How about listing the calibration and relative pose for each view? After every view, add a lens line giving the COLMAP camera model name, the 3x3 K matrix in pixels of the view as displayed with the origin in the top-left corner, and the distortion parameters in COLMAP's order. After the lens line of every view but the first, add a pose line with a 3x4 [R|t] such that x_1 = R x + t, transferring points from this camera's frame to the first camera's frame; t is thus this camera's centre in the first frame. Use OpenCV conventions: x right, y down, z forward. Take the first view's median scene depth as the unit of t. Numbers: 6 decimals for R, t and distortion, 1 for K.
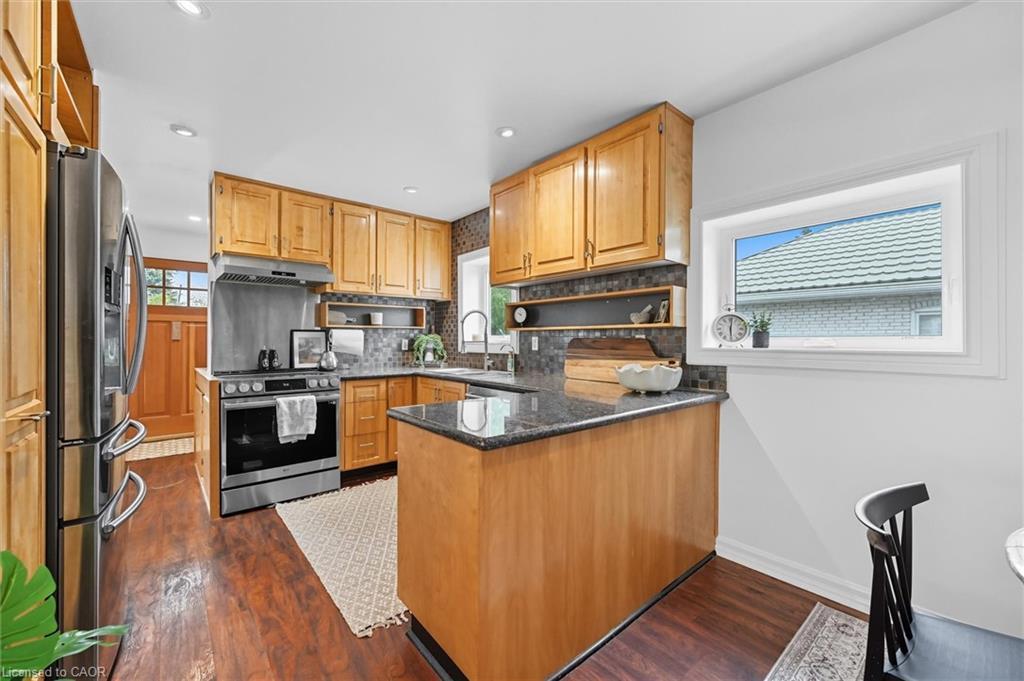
lens RADIAL K [[410.3, 0, 515.3], [0, 410.3, 340.6], [0, 0, 1]] dist [0.001961, 0.000246]
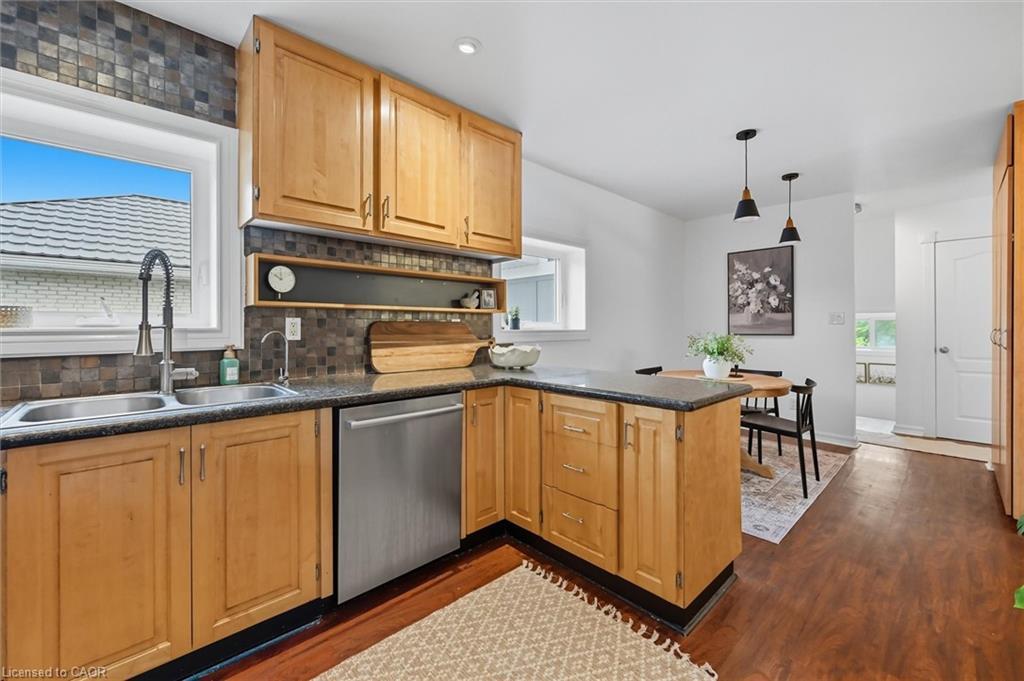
lens RADIAL K [[418.6, 0, 515.8], [0, 418.6, 325.6], [0, 0, 1]] dist [0.000820, -0.000236]
pose [[-0.061428, -0.003230, 0.998106, -0.838104], [-0.002461, 0.999992, 0.003085, -0.001016], [-0.998108, -0.002266, -0.061435, 1.015380]]
